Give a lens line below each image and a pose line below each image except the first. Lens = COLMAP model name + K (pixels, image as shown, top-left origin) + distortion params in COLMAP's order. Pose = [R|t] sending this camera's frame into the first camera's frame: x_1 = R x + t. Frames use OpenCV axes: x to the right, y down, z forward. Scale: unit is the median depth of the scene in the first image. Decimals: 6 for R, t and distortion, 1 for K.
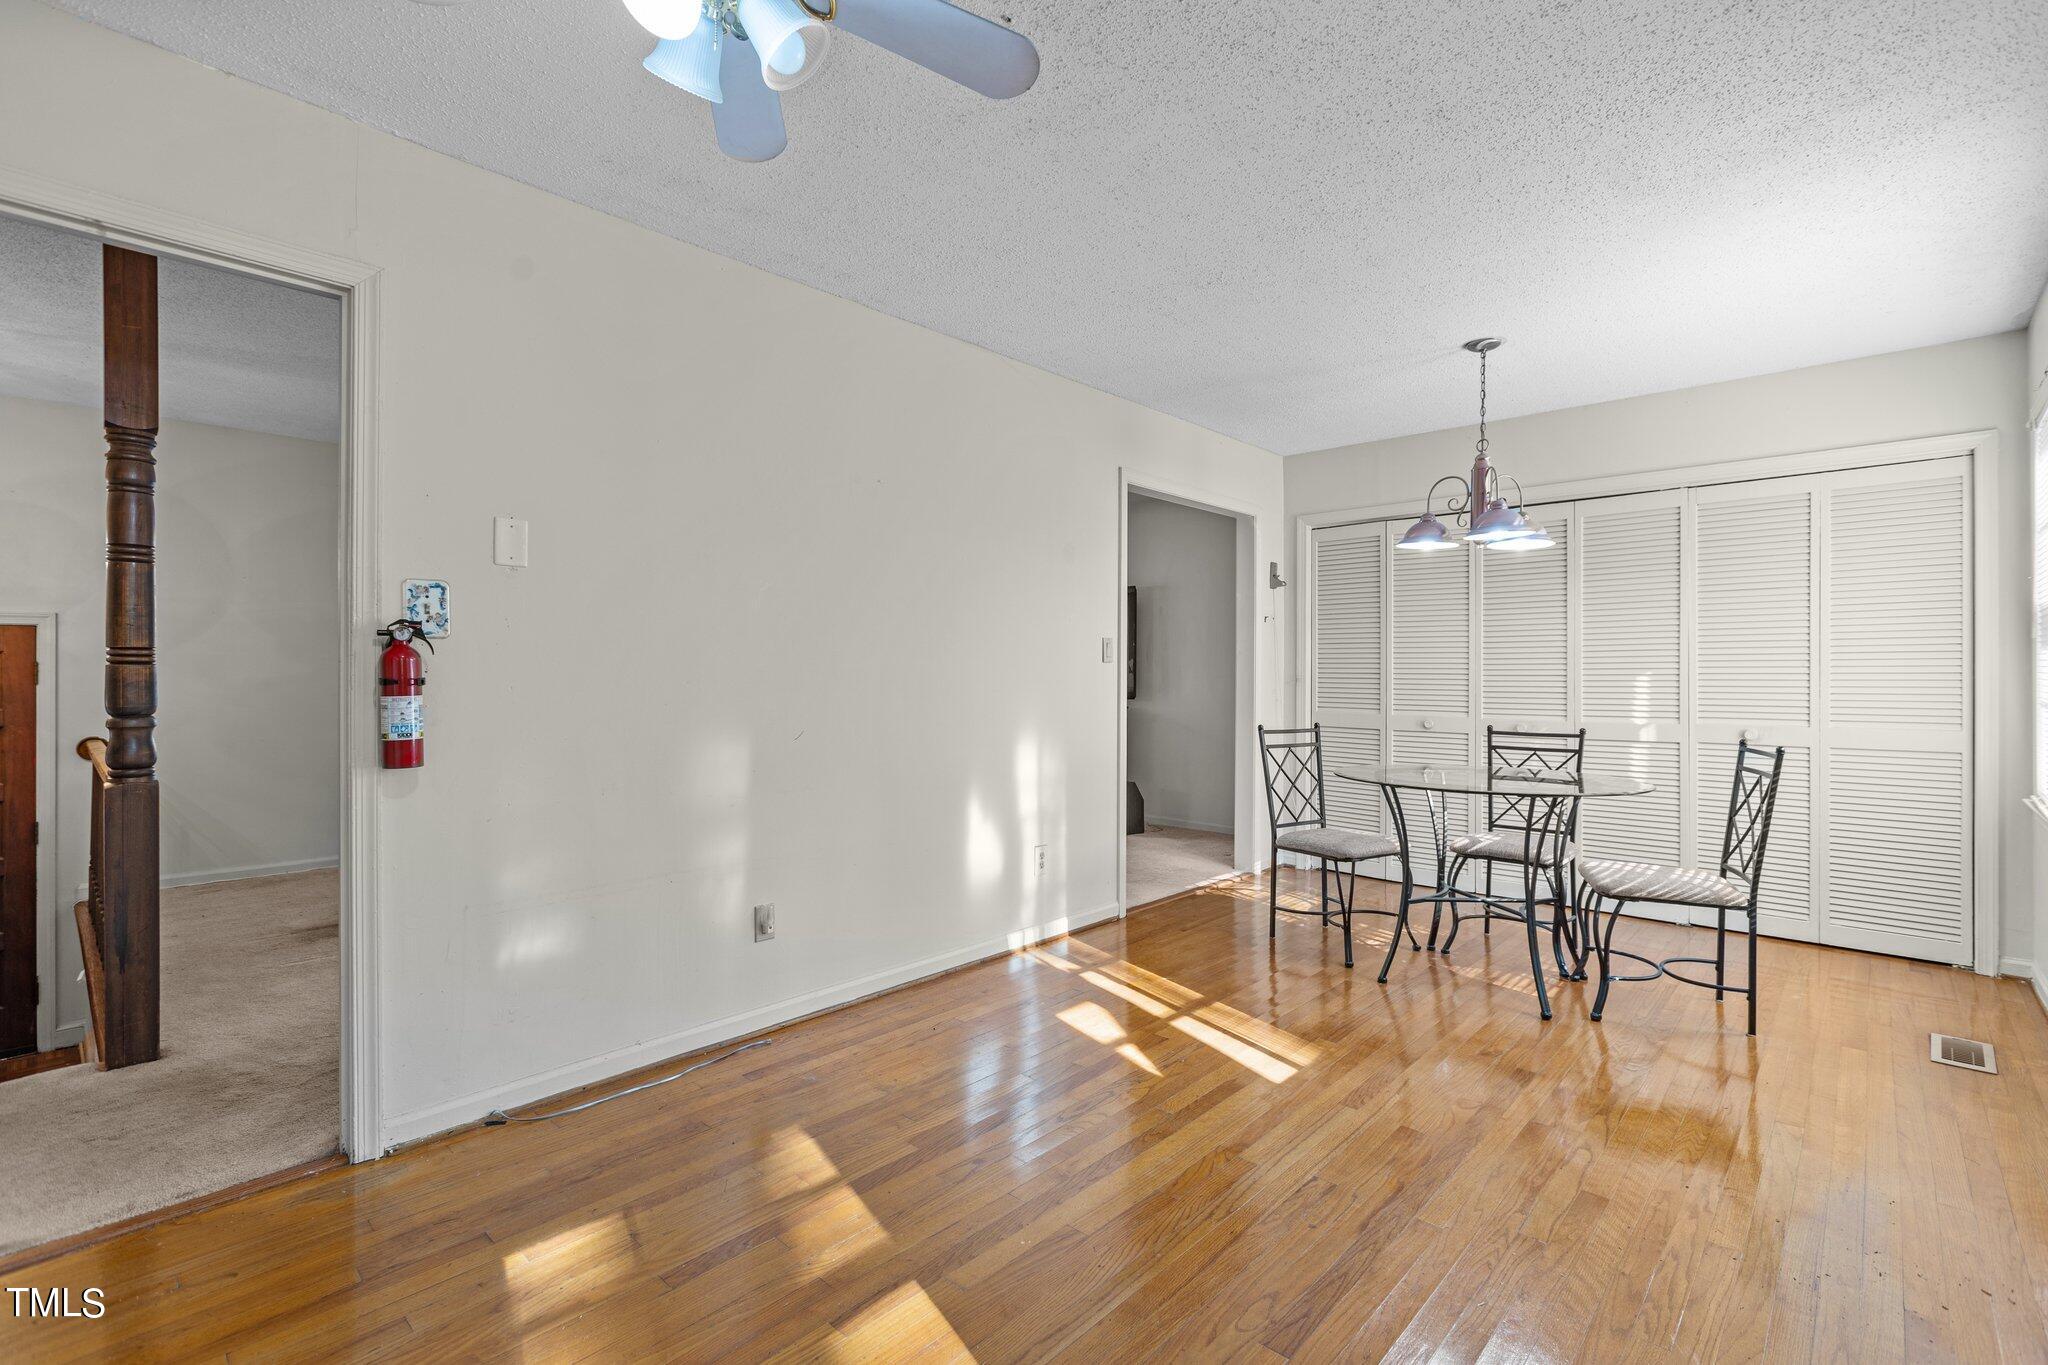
lens RADIAL K [[925.2, 0, 1024.4], [0, 925.2, 679.0], [0, 0, 1]] dist [0.003842, 0.000174]
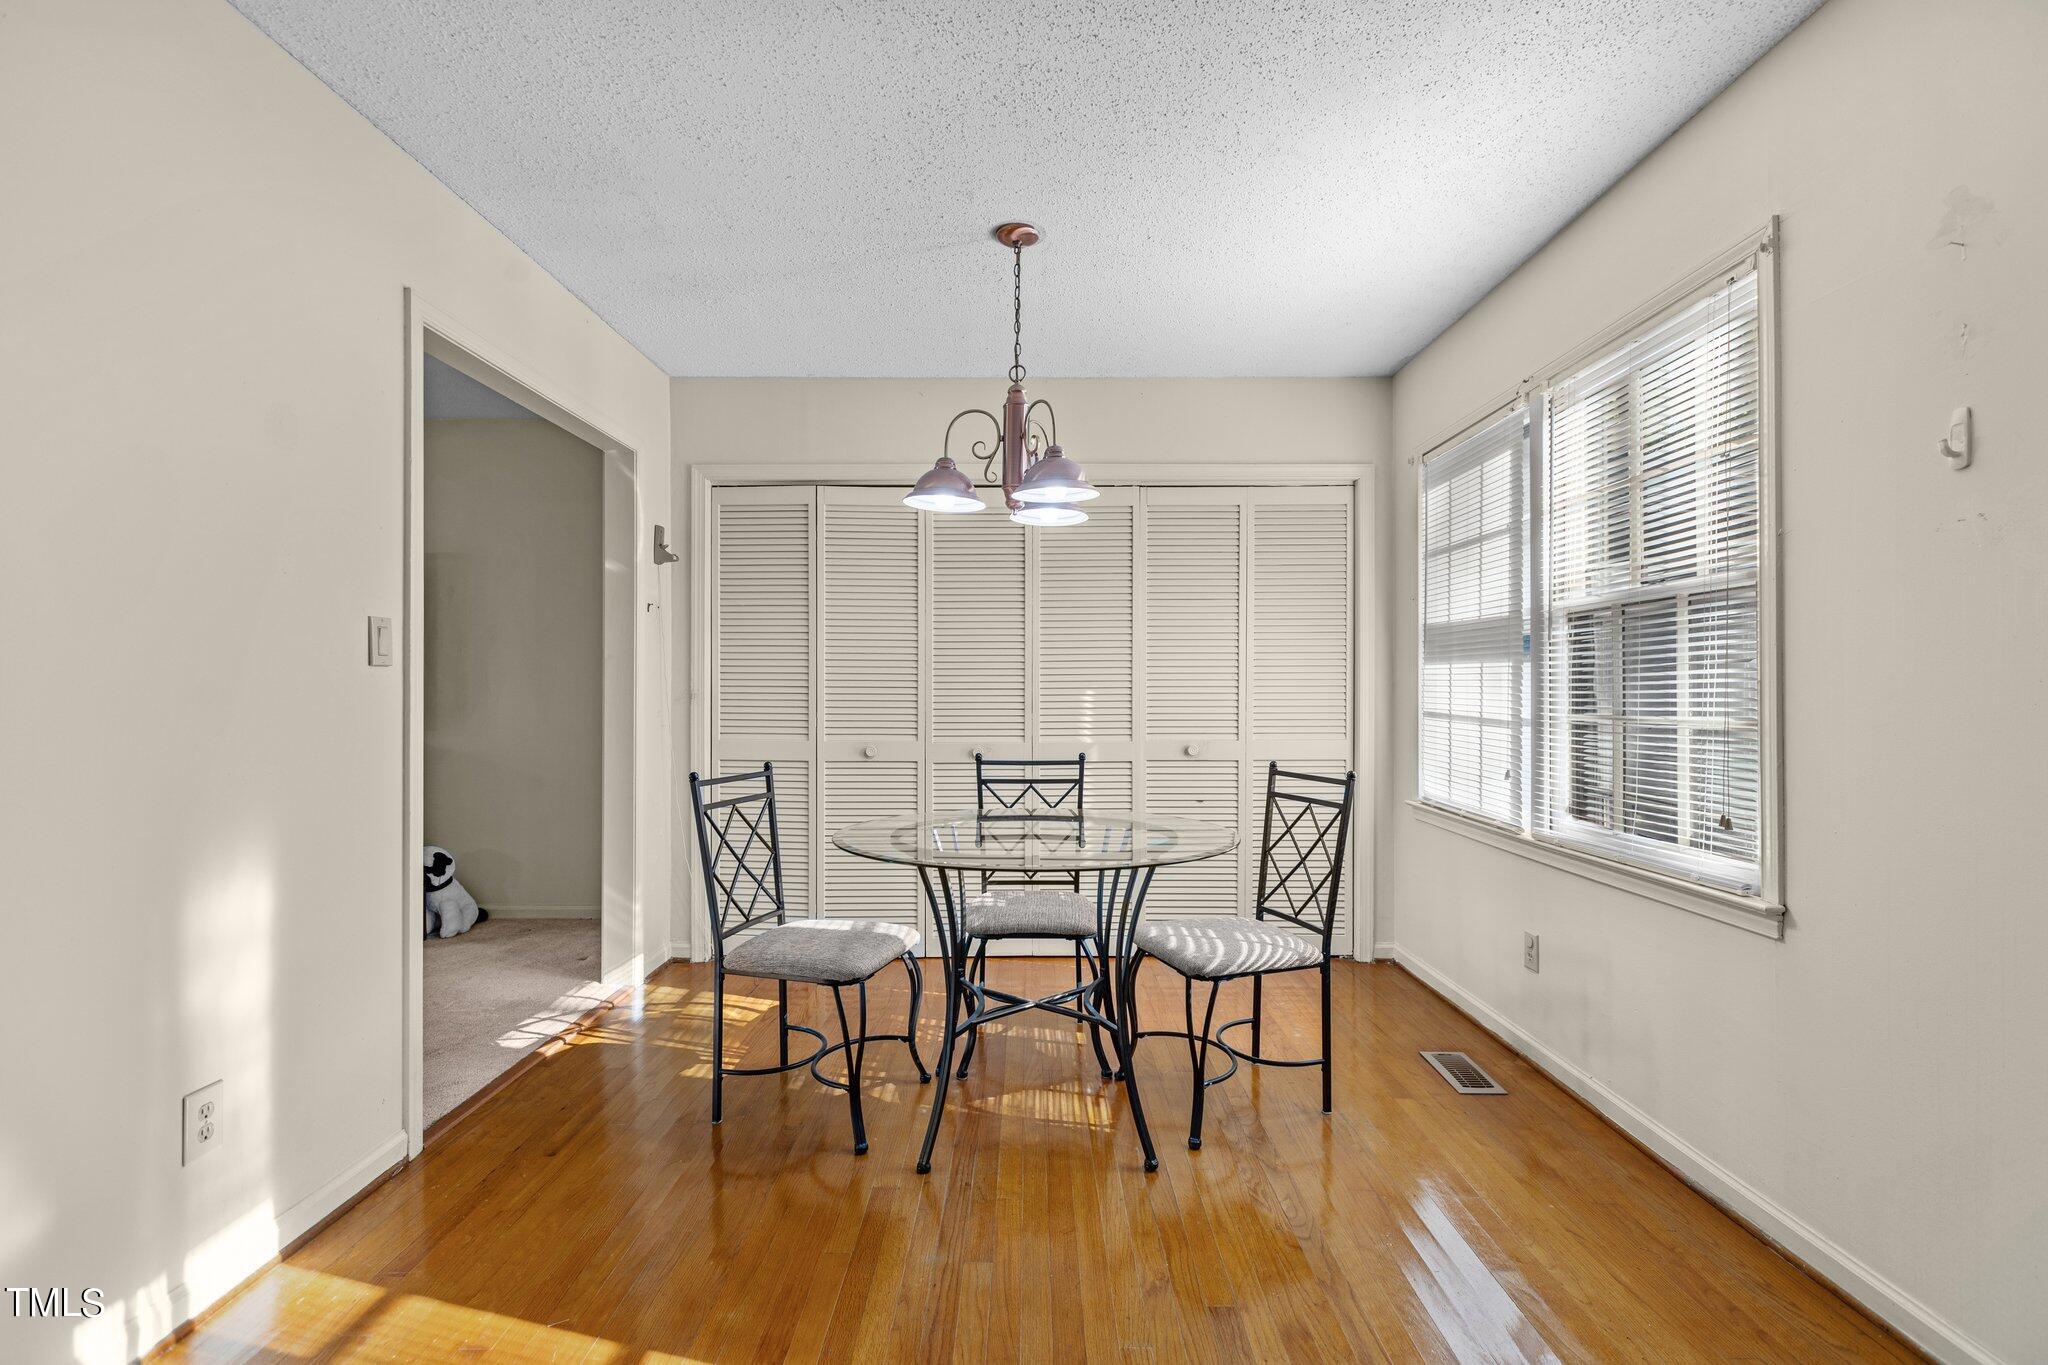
lens RADIAL K [[918.9, 0, 1026.8], [0, 918.9, 690.0], [0, 0, 1]] dist [0.005011, 0.000279]
pose [[0.734913, -0.003363, 0.678153, 0.008339], [0.004975, 0.999988, -0.000433, -0.002970], [-0.678143, 0.003692, 0.734920, 0.410650]]
